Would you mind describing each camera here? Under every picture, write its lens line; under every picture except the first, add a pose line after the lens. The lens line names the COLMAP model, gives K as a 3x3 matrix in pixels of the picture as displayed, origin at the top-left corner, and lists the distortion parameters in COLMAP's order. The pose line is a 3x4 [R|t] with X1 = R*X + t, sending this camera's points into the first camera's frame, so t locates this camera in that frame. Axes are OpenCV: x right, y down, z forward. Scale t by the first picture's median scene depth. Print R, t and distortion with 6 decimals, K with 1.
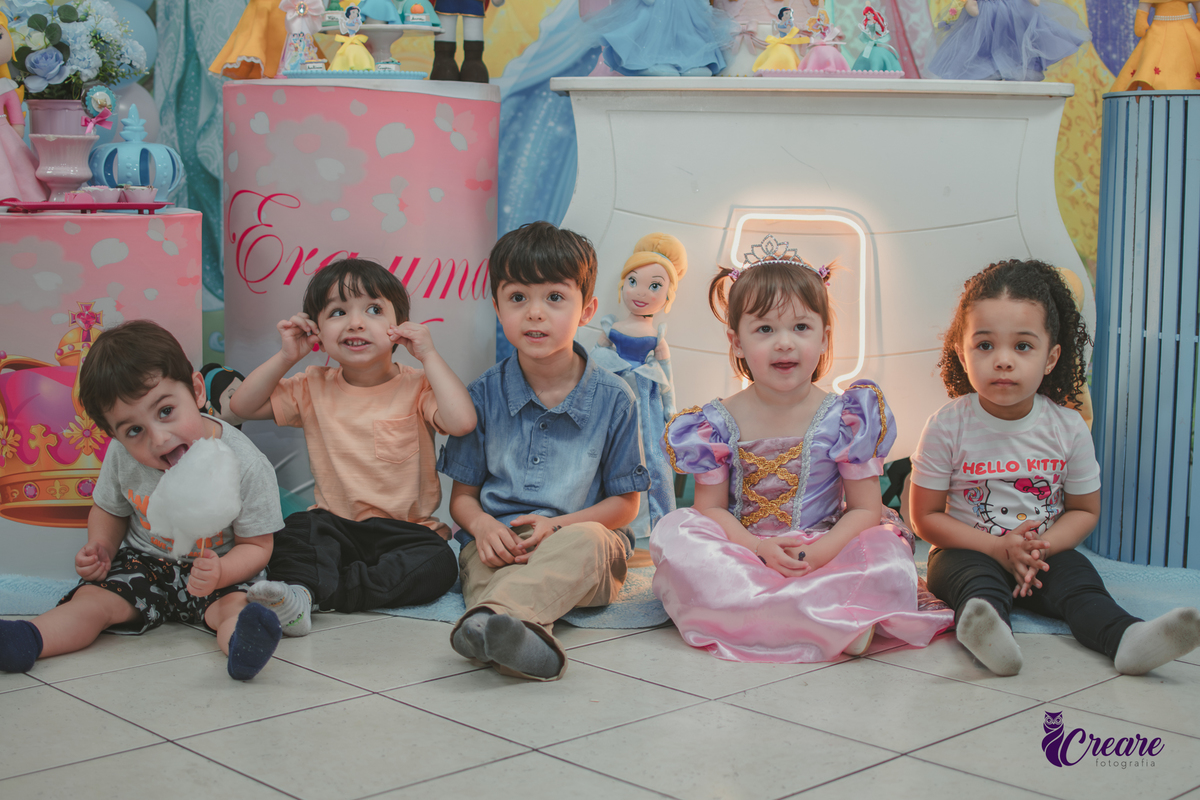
lens RADIAL K [[1895.8, 0, 600.0], [0, 1895.8, 400.0], [0, 0, 1]] dist [-0.175774, 0.097430]
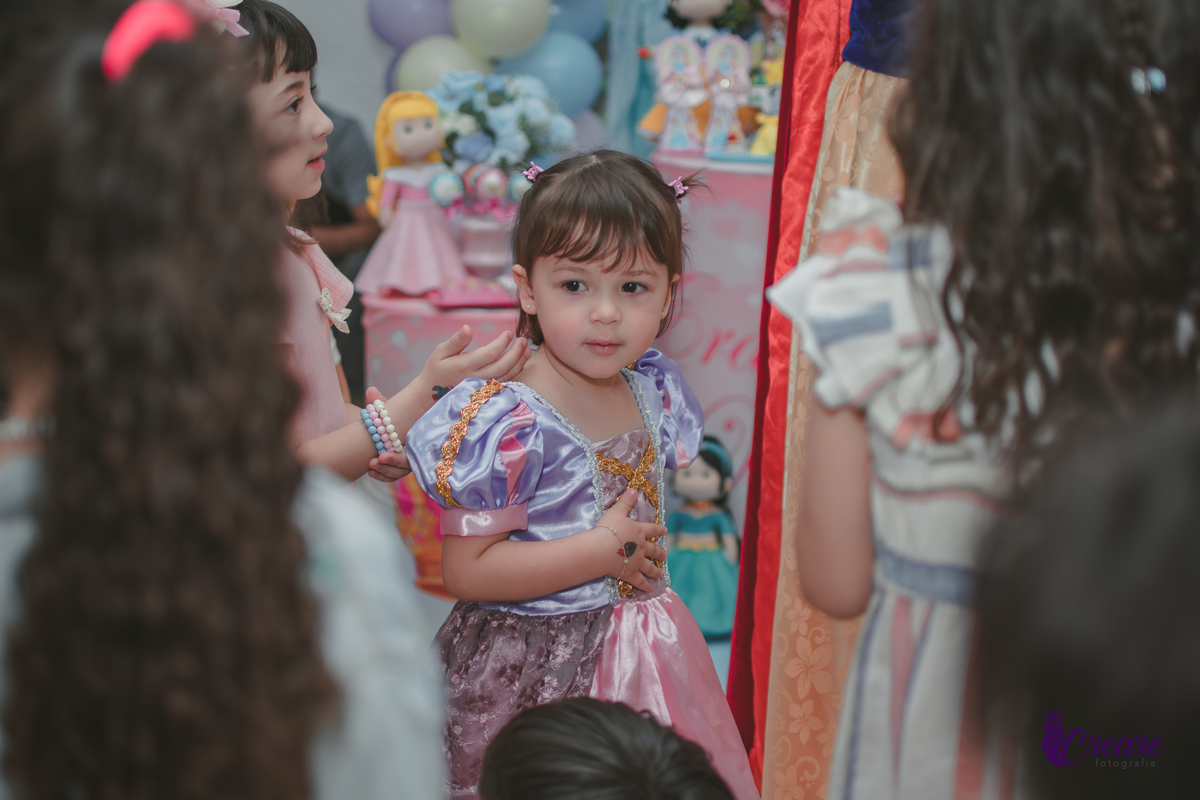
lens RADIAL K [[1827.2, 0, 600.0], [0, 1827.2, 400.0], [0, 0, 1]] dist [-0.181240, 0.145845]
pose [[0.961330, 0.054133, -0.270025, 0.047892], [-0.029964, 0.995230, 0.092842, -0.131136], [0.273763, -0.081161, 0.958367, 0.035646]]
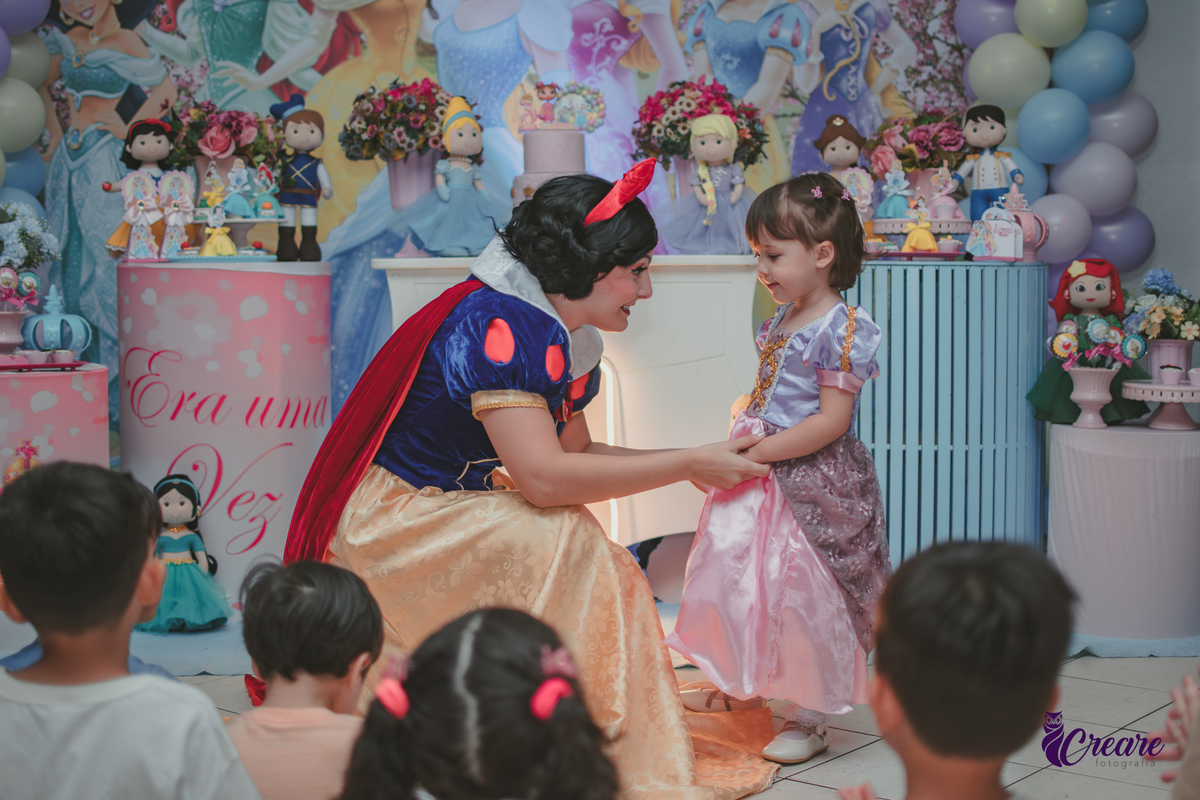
lens RADIAL K [[1833.5, 0, 594.2], [0, 1833.5, 399.2], [0, 0, 1]] dist [-0.190467, 0.165628]
pose [[0.994107, -0.022239, 0.106102, -0.008689], [0.027396, 0.998500, -0.047396, -0.007986], [-0.104889, 0.050024, 0.993225, -0.278576]]
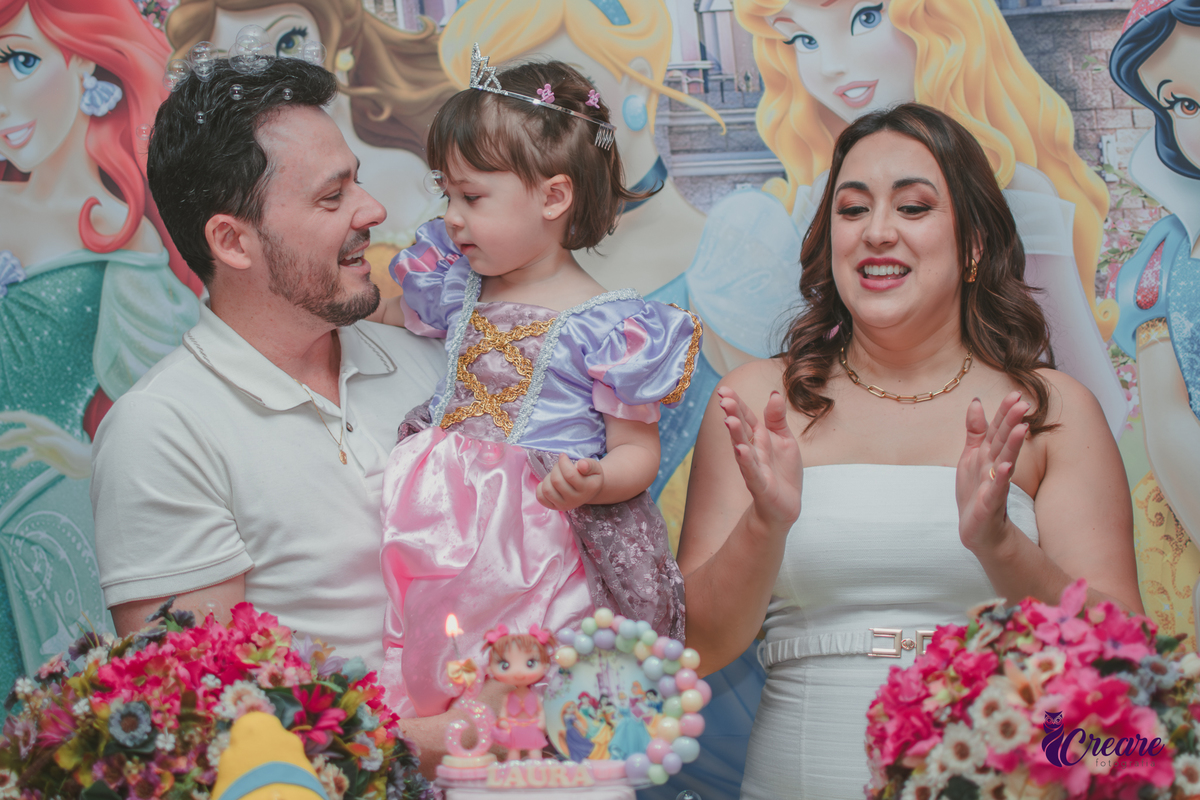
lens RADIAL K [[2265.0, 0, 601.9], [0, 2265.0, 306.4], [0, 0, 1]] dist [-0.224520, 0.467261]
pose [[0.986194, -0.047055, -0.158770, 0.198710], [0.027417, 0.991943, -0.123685, -0.314870], [0.163310, 0.117625, 0.979538, 0.514422]]
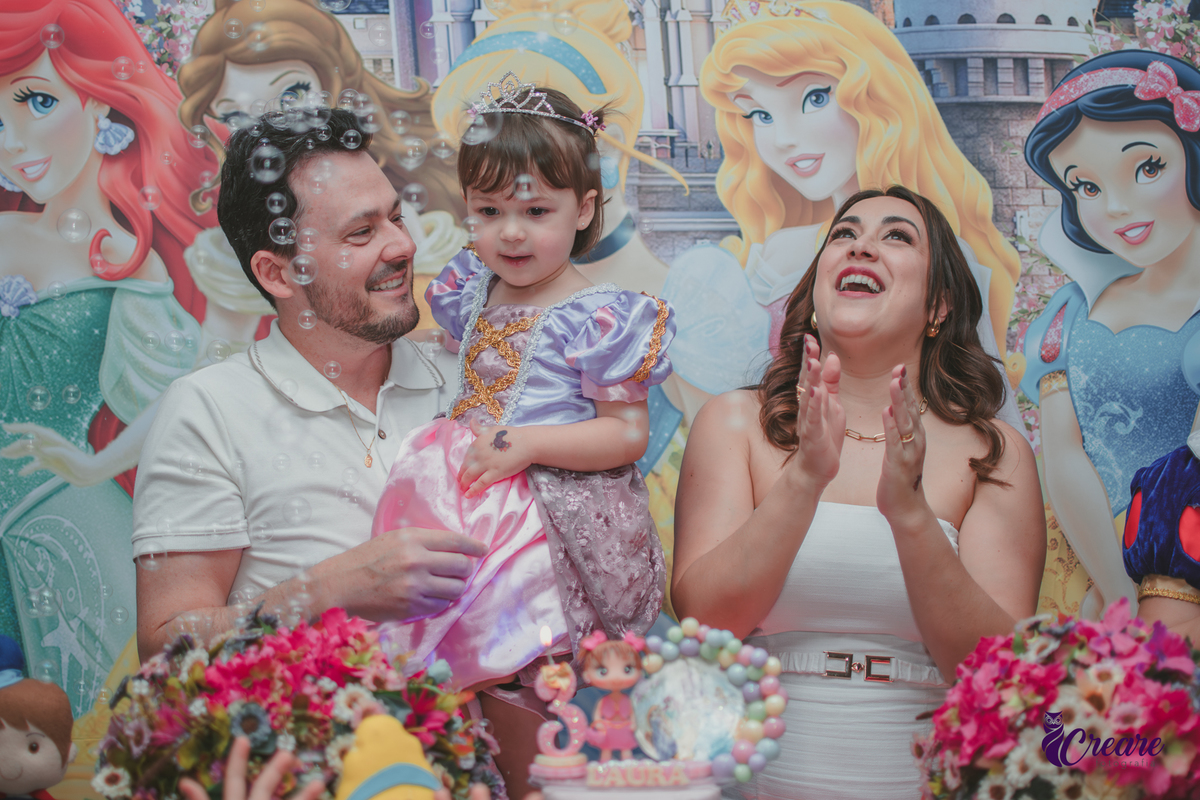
lens RADIAL K [[1833.5, 0, 594.2], [0, 1833.5, 399.2], [0, 0, 1]] dist [-0.190467, 0.165628]
pose [[0.999582, -0.013367, -0.025634, 0.097867], [0.010737, 0.994917, -0.100127, -0.319270], [0.026843, 0.099810, 0.994644, 0.578723]]
